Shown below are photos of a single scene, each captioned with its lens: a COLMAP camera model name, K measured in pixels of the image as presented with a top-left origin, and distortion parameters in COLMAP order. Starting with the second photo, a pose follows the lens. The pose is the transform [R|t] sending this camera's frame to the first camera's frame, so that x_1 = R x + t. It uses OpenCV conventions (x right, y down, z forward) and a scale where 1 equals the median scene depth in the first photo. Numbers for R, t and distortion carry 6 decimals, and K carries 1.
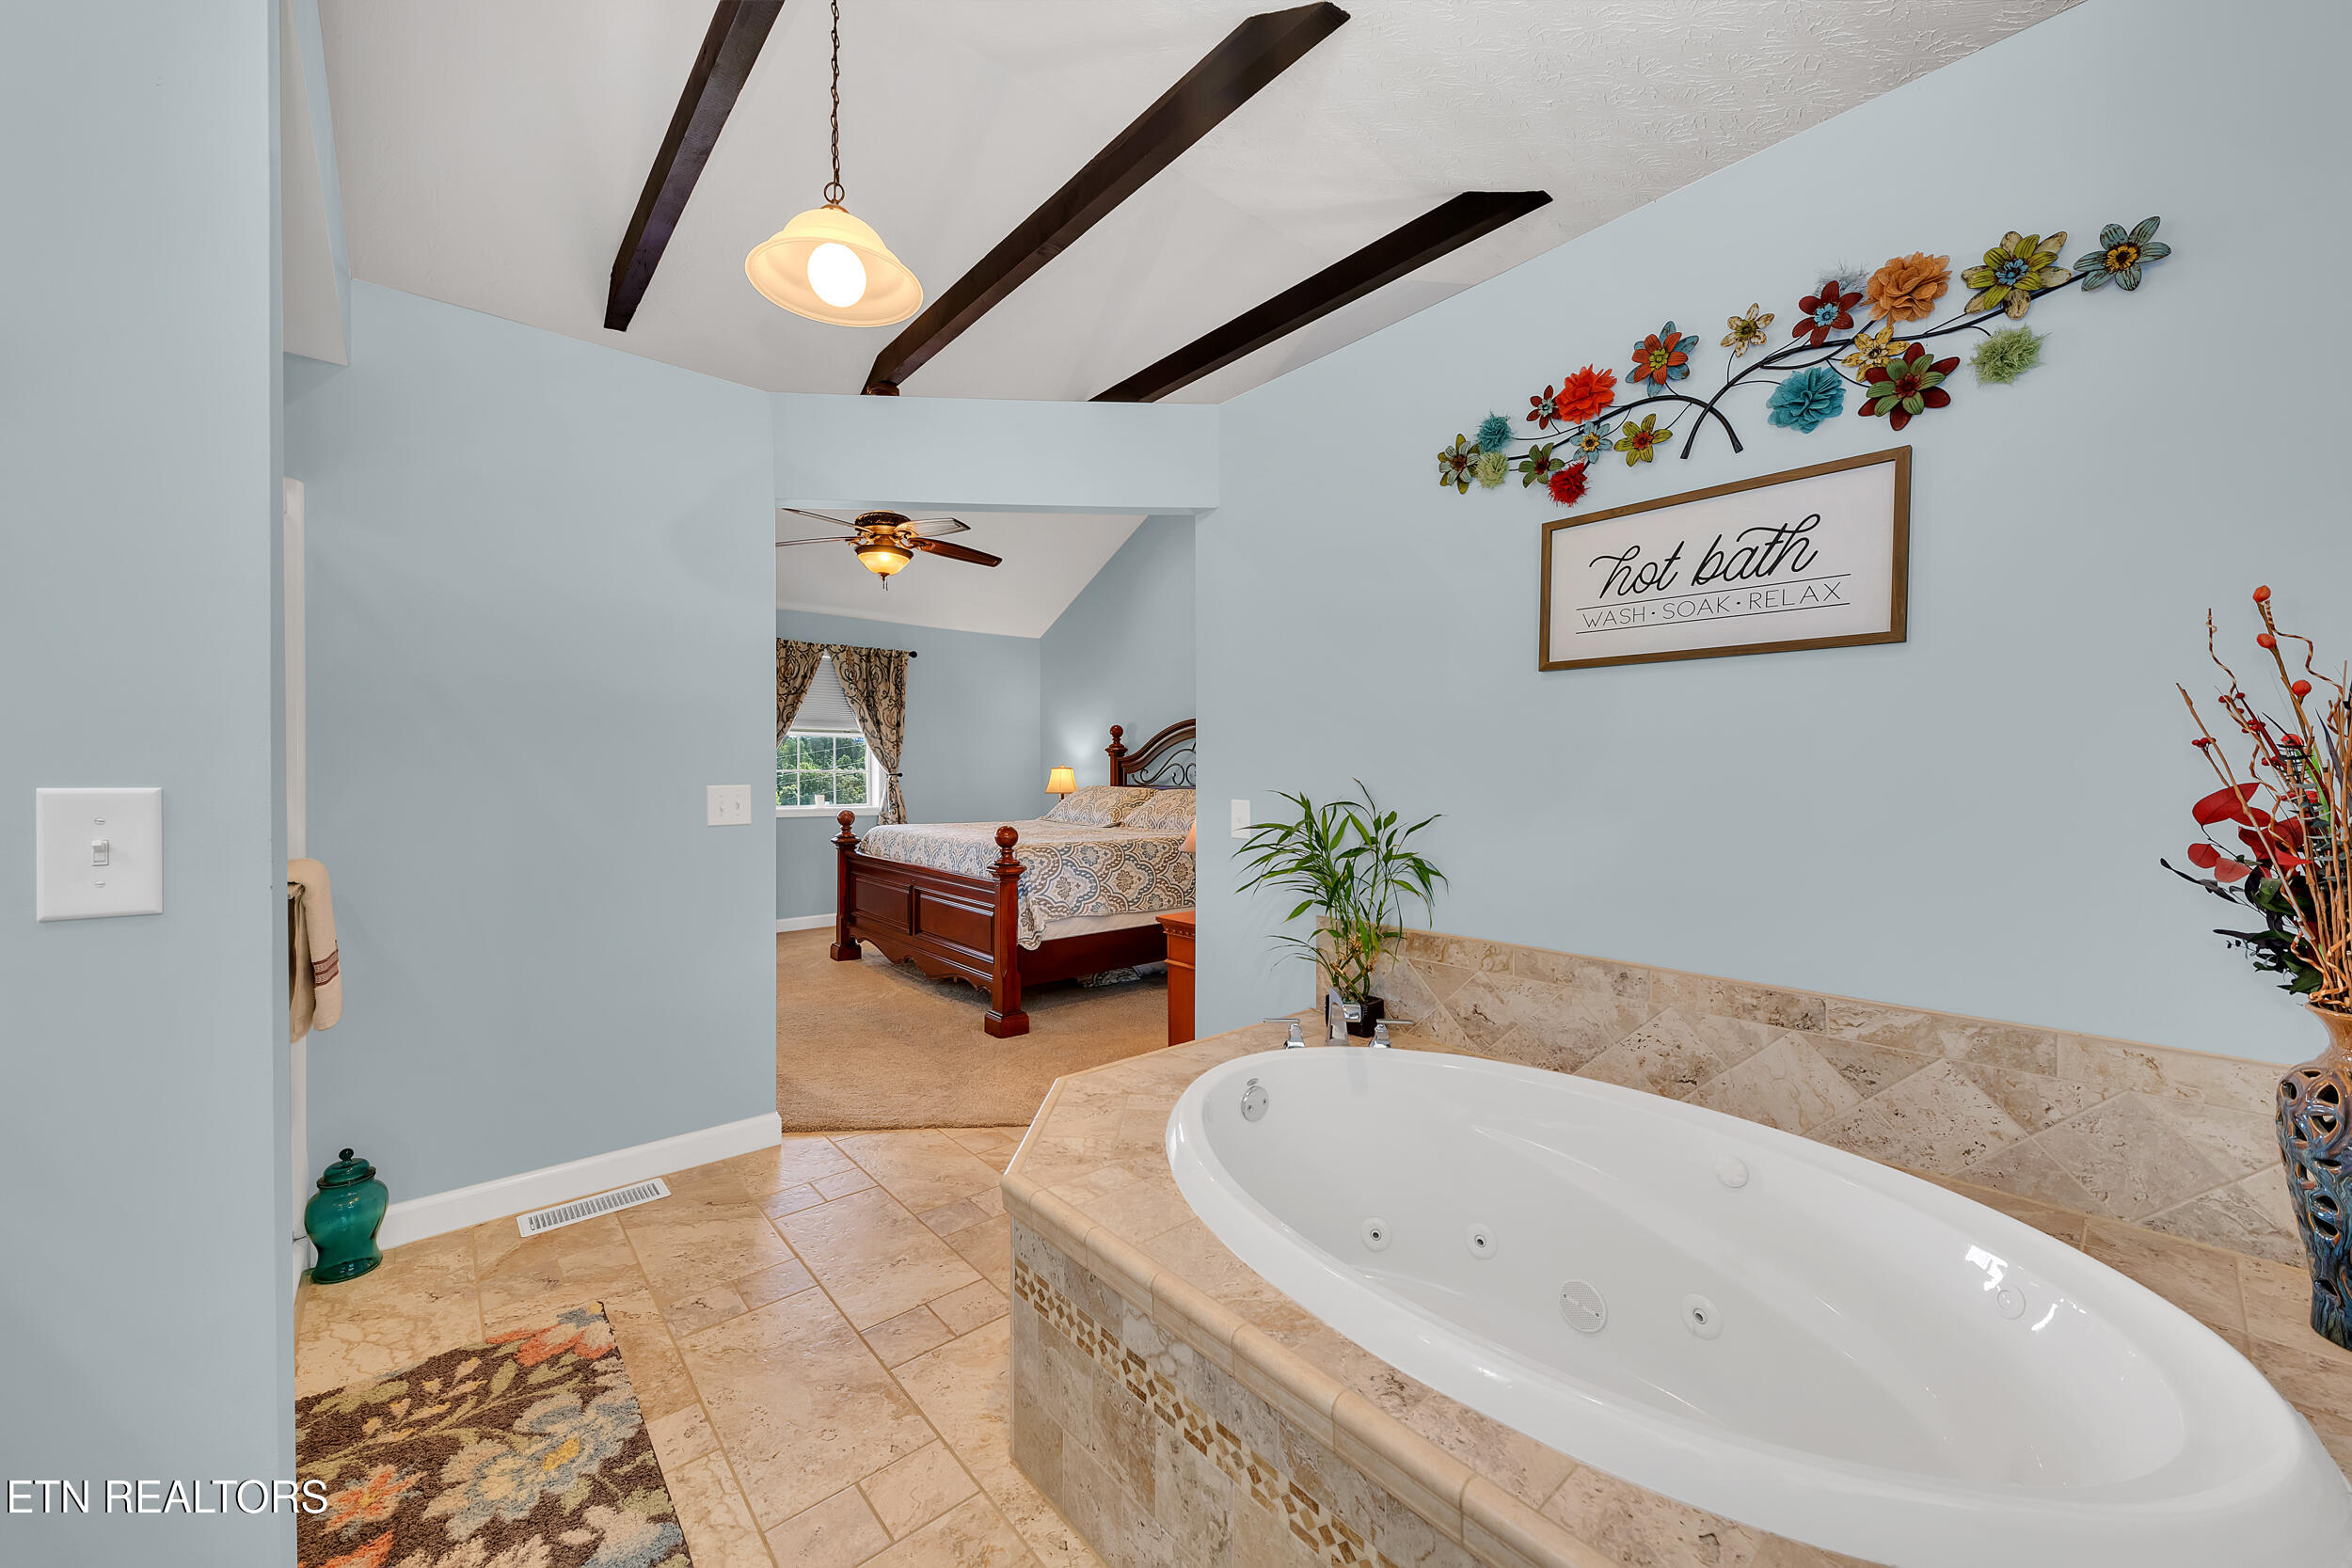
lens RADIAL K [[874.1, 0, 1115.5], [0, 874.1, 781.9], [0, 0, 1]] dist [0.019734, -0.008464]
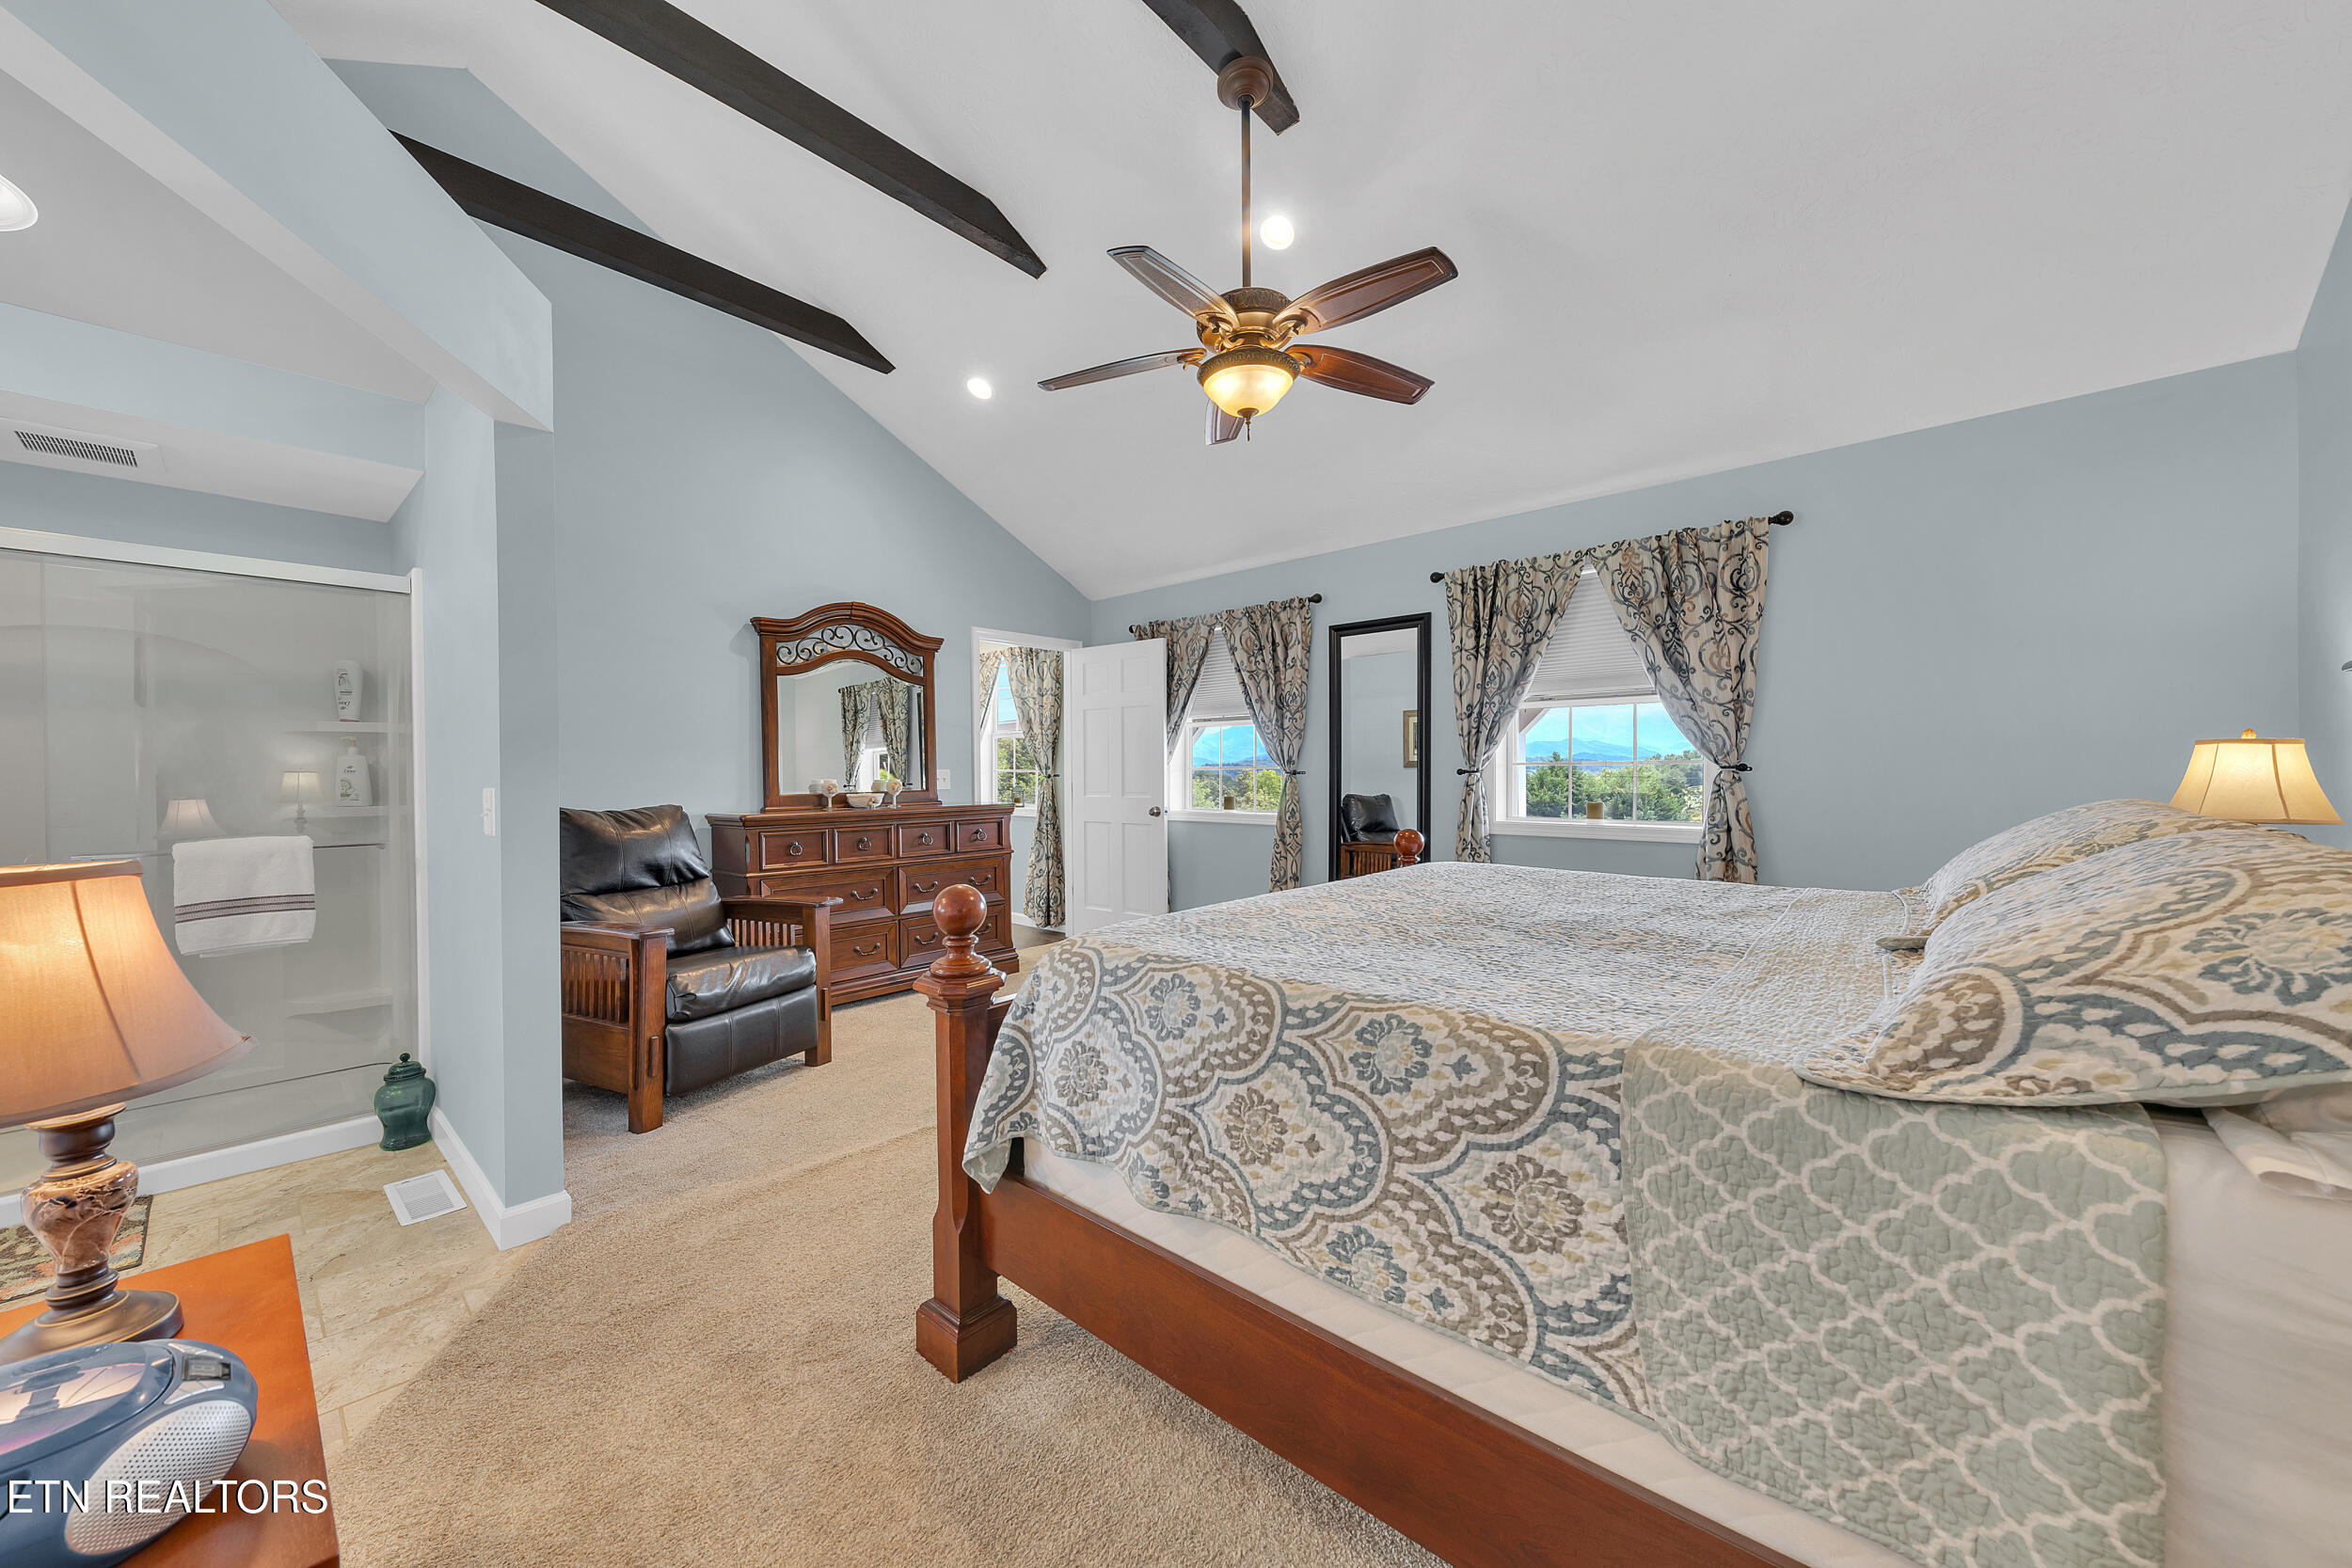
lens RADIAL K [[844.8, 0, 1176.0], [0, 844.8, 784.0], [0, 0, 1]] dist [0.005963, -0.000138]
pose [[0.161248, 0.007486, -0.986886, 0.662037], [-0.001407, 0.999972, 0.007355, -0.005975], [0.986913, 0.000202, 0.161254, 2.186853]]
